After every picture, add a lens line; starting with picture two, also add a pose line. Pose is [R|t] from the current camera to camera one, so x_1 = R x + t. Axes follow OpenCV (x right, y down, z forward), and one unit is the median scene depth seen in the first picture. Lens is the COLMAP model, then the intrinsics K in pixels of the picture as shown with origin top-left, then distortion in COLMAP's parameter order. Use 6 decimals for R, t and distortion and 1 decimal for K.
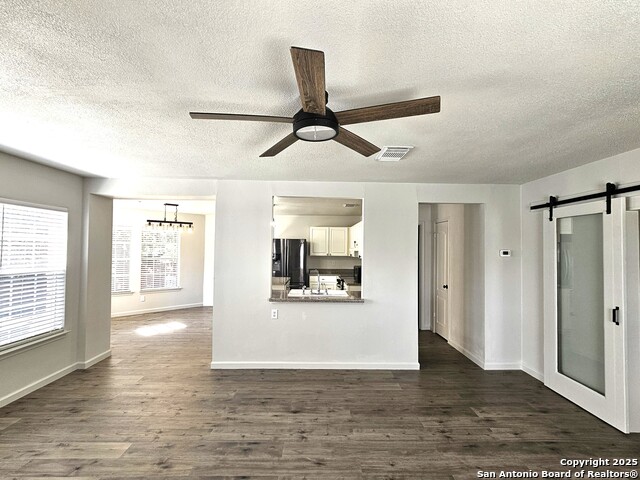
lens RADIAL K [[319.7, 0, 324.1], [0, 319.7, 240.6], [0, 0, 1]] dist [0.001323, 0.001742]
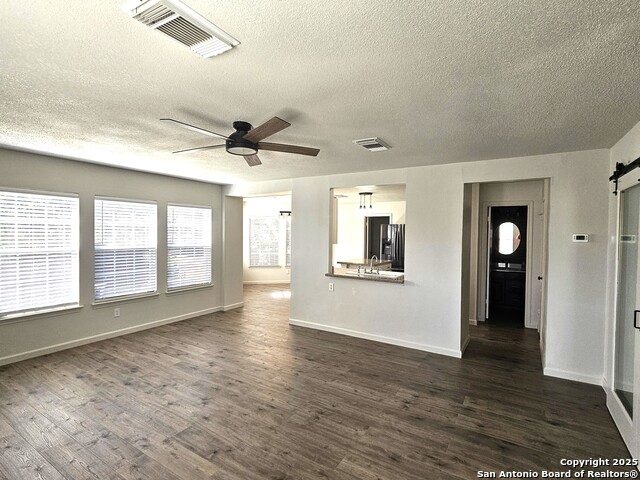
lens RADIAL K [[319.7, 0, 322.7], [0, 319.7, 241.6], [0, 0, 1]] dist [0.001323, 0.001742]
pose [[0.841097, 0.014707, -0.540684, 0.464031], [0.010130, 0.999027, 0.042933, 0.007739], [0.540789, -0.041588, 0.840130, -0.018293]]
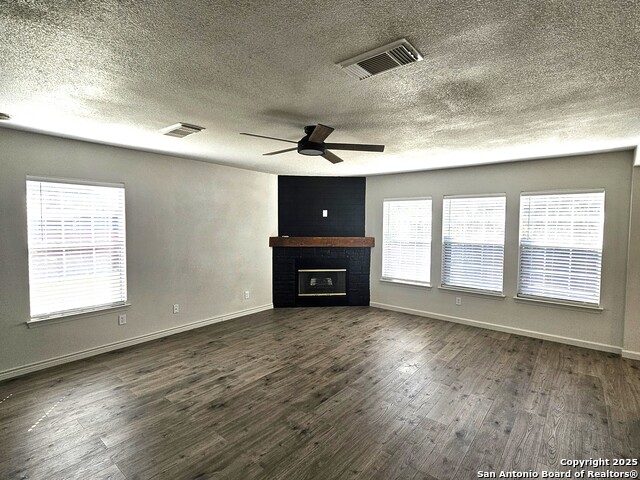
lens RADIAL K [[319.7, 0, 319.0], [0, 319.7, 236.6], [0, 0, 1]] dist [0.001323, 0.001742]
pose [[-0.647219, 0.012130, -0.762208, 0.522360], [0.001691, 0.999894, 0.014477, 0.033355], [0.762302, 0.008081, -0.647170, 0.905886]]
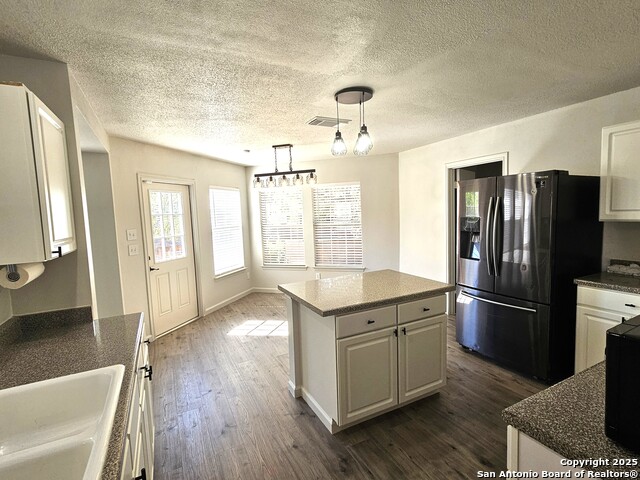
lens RADIAL K [[319.7, 0, 322.6], [0, 319.7, 241.5], [0, 0, 1]] dist [0.001323, 0.001742]
pose [[0.443035, 0.055626, -0.894777, 0.247338], [0.066993, 0.993228, 0.094918, 0.039609], [0.893998, -0.101996, 0.436308, 1.226721]]
